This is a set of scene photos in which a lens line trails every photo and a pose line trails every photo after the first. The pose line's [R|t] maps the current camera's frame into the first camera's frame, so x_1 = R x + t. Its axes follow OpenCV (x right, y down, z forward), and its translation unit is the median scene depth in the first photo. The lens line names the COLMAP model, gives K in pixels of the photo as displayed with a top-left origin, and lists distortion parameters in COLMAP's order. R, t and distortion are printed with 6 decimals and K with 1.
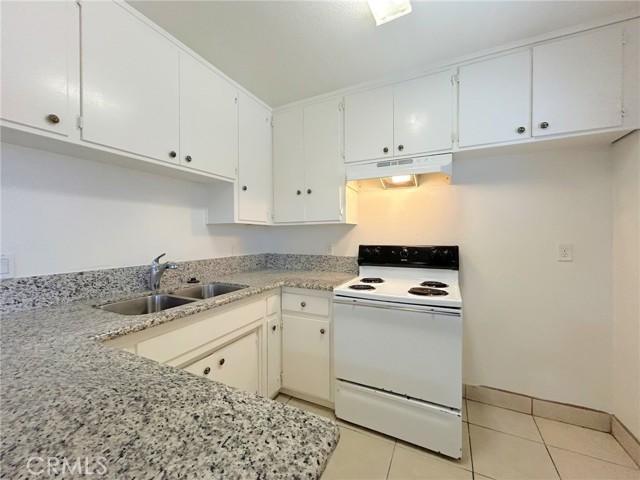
lens RADIAL K [[258.0, 0, 318.9], [0, 258.0, 238.5], [0, 0, 1]] dist [-0.000957, 0.000285]
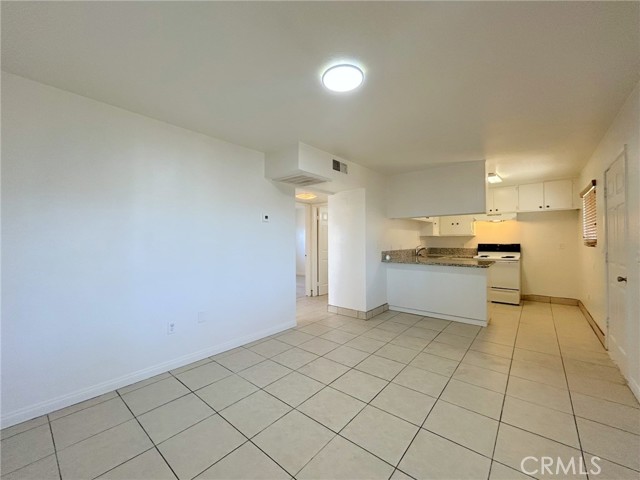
lens RADIAL K [[255.2, 0, 325.1], [0, 255.2, 239.4], [0, 0, 1]] dist [0.010011, 0.000221]
pose [[0.974062, -0.001419, -0.226278, -0.898785], [-0.002195, 0.999874, -0.015718, 0.029908], [0.226272, 0.015806, 0.973936, -2.208689]]
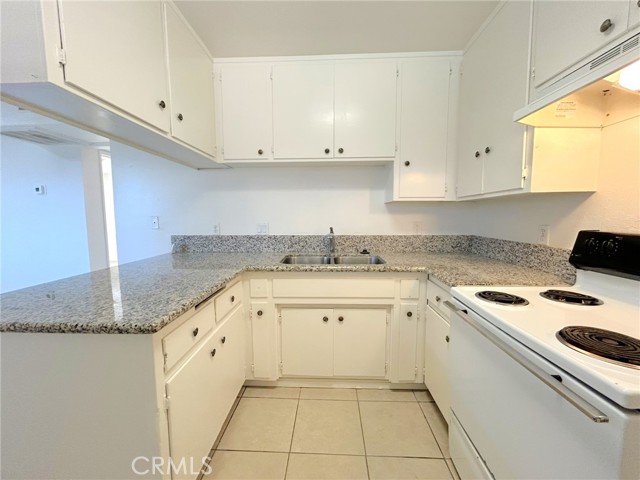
lens RADIAL K [[258.0, 0, 318.9], [0, 258.0, 238.5], [0, 0, 1]] dist [-0.000957, 0.000285]
pose [[0.407032, 0.085064, -0.909444, 0.498062], [-0.007752, 0.995940, 0.089684, -0.002462], [0.913381, -0.029454, 0.406039, 0.329353]]
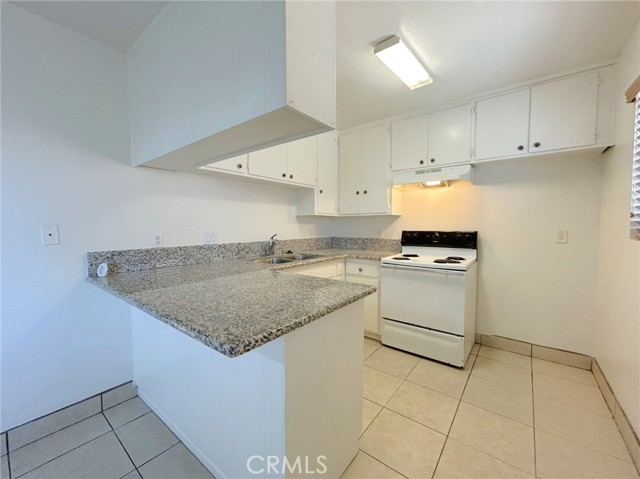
lens RADIAL K [[258.0, 0, 318.9], [0, 258.0, 238.0], [0, 0, 1]] dist [-0.000957, 0.000285]
pose [[0.978696, 0.013259, -0.204887, 0.007006], [-0.004997, 0.999155, 0.040791, 0.012554], [0.205255, -0.038898, 0.977935, -0.490932]]
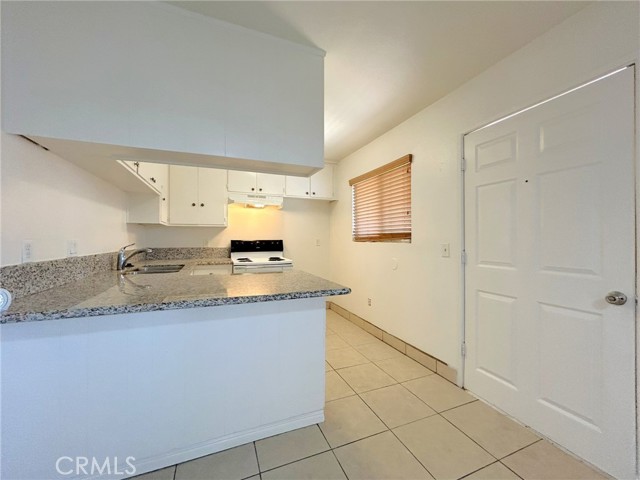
lens RADIAL K [[258.0, 0, 318.9], [0, 258.0, 238.5], [0, 0, 1]] dist [-0.000957, 0.000285]
pose [[0.663013, 0.007668, 0.748569, -0.832250], [0.002341, 0.999921, -0.012317, 0.043511], [-0.748604, 0.009919, 0.662943, -0.612257]]
